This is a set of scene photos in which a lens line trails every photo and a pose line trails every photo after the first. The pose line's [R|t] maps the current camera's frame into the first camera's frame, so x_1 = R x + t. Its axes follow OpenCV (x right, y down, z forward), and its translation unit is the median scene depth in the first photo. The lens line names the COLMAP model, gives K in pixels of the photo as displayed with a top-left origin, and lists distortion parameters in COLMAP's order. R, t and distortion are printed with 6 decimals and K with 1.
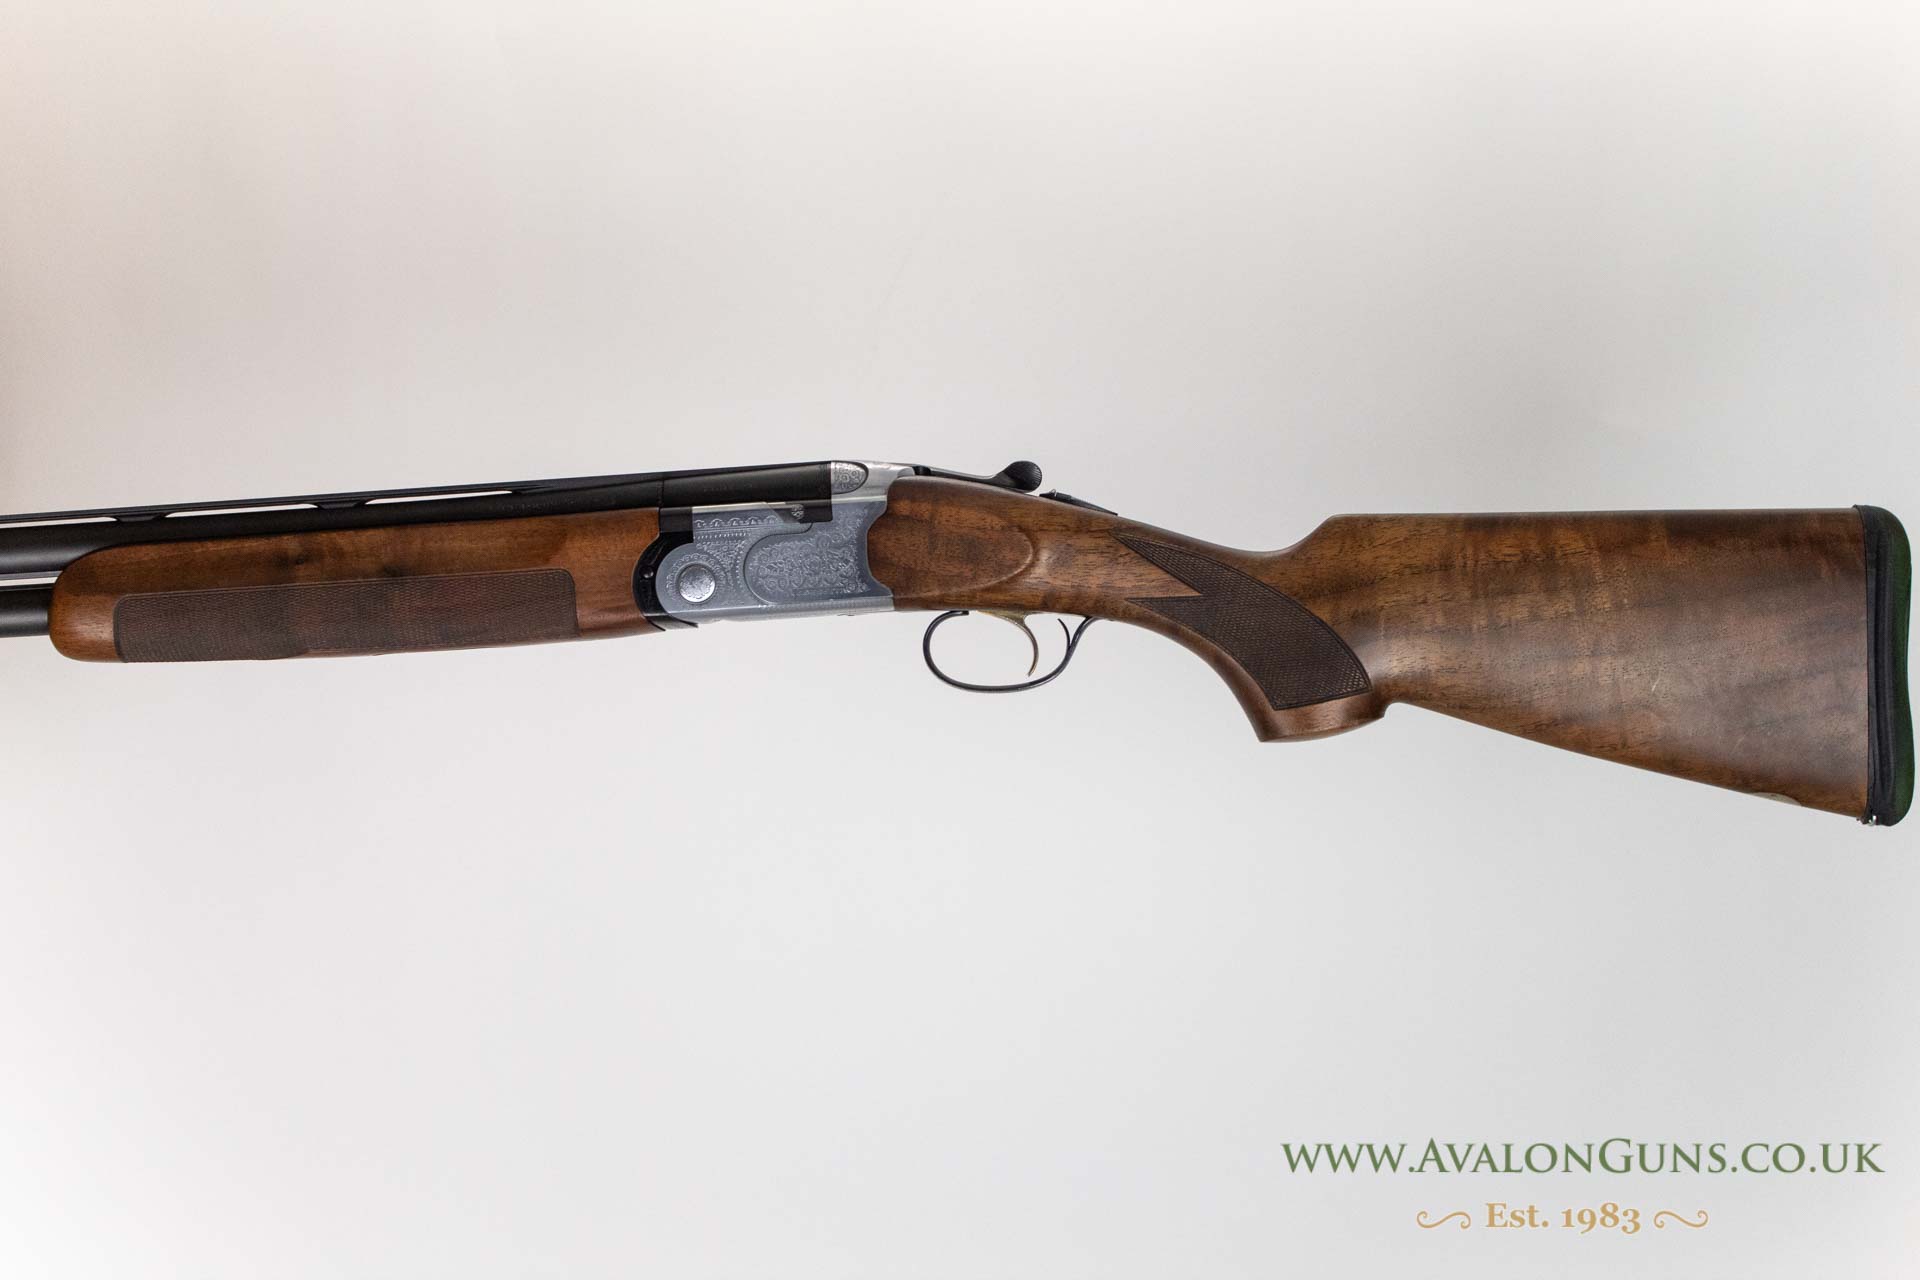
lens RADIAL K [[3059.3, 0, 959.8], [0, 3059.3, 640.2], [0, 0, 1]] dist [-0.010937, 0.000000]
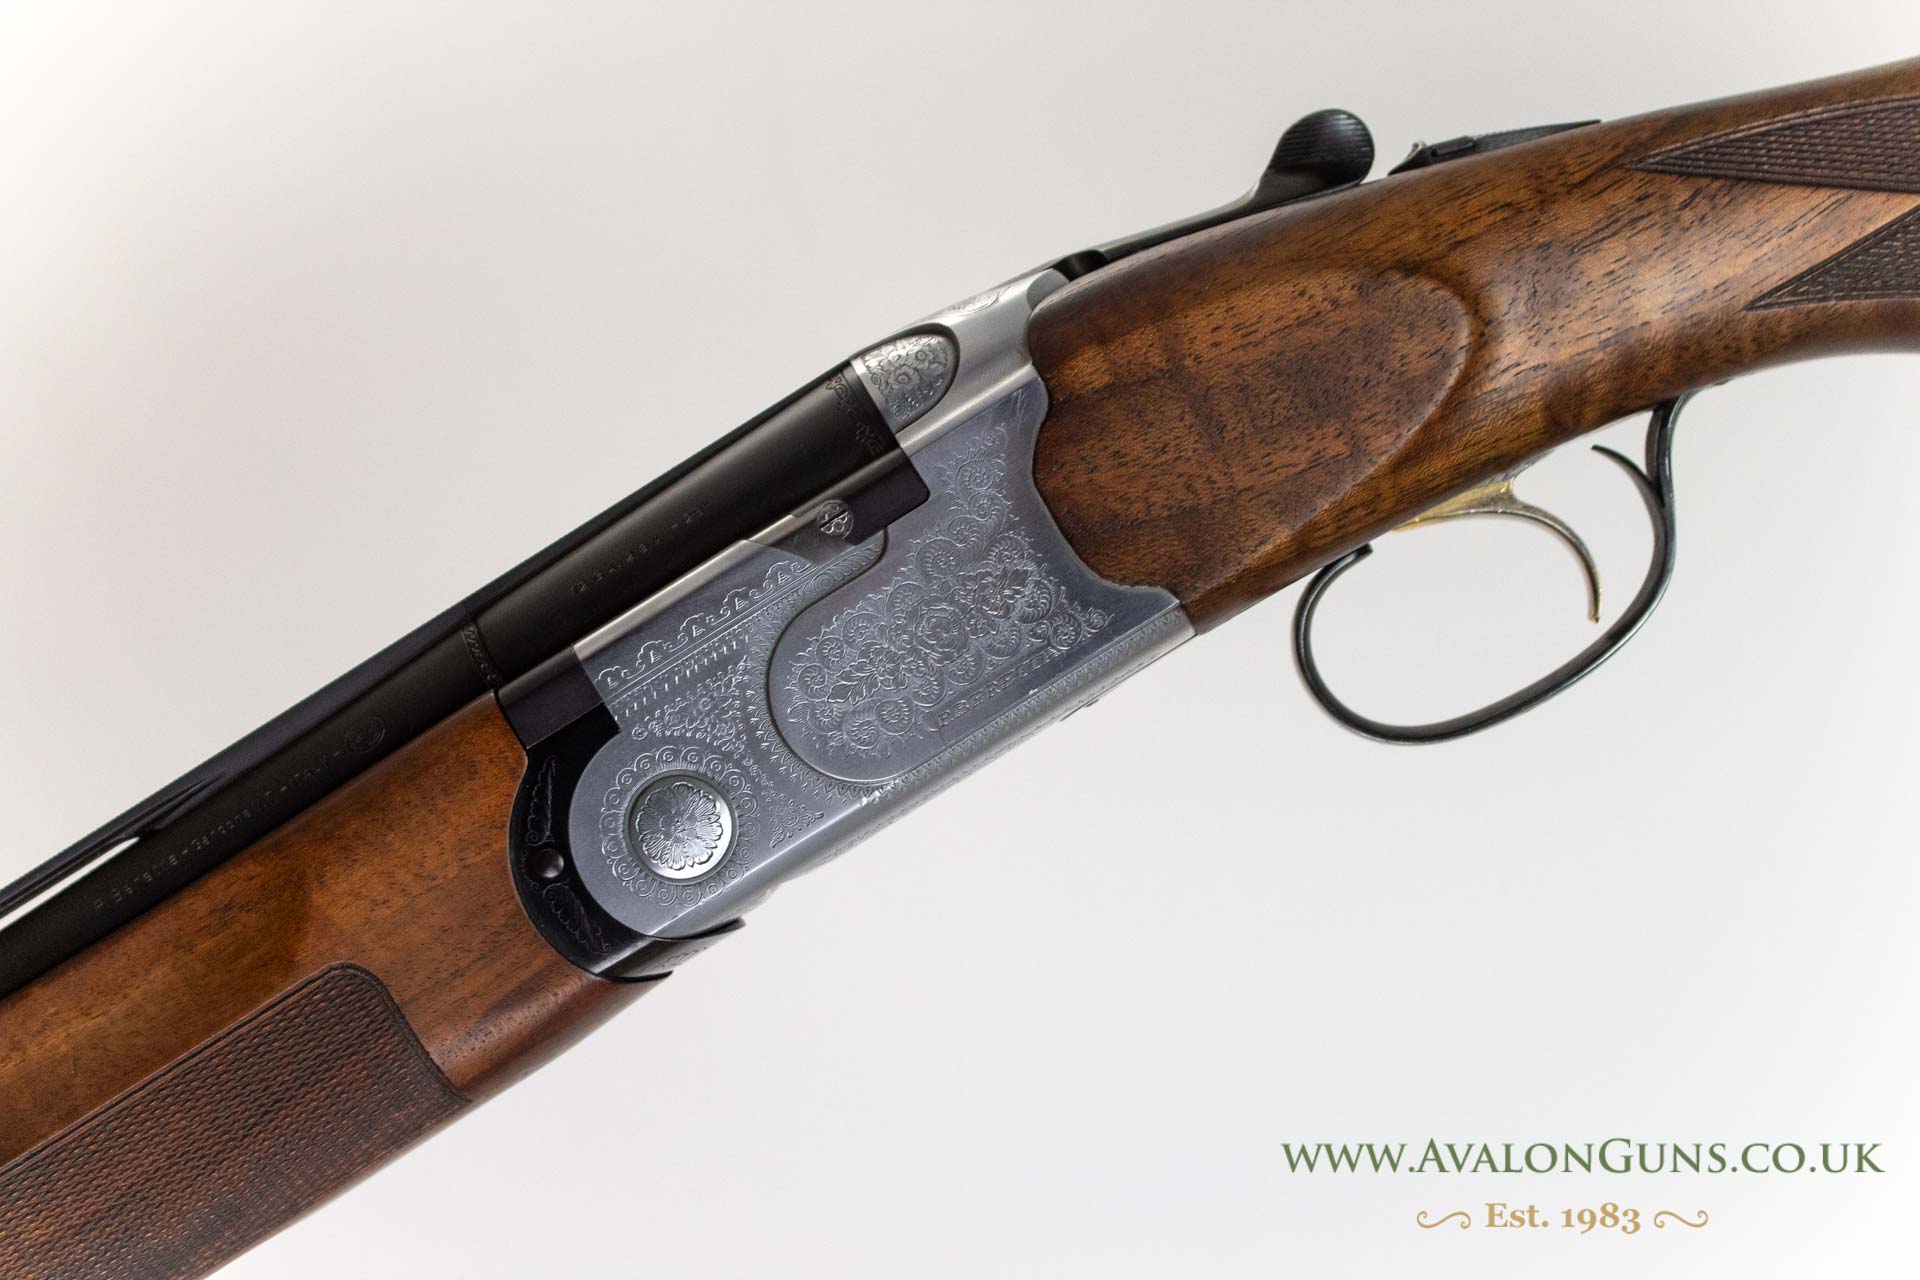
lens RADIAL K [[3059.3, 0, 959.9], [0, 3059.3, 640.0], [0, 0, 1]] dist [-0.010937, 0.000000]
pose [[0.881867, -0.470609, -0.028956, -0.036157], [0.470527, 0.882329, -0.010031, -0.018941], [0.030270, -0.004778, 0.999530, 0.639740]]
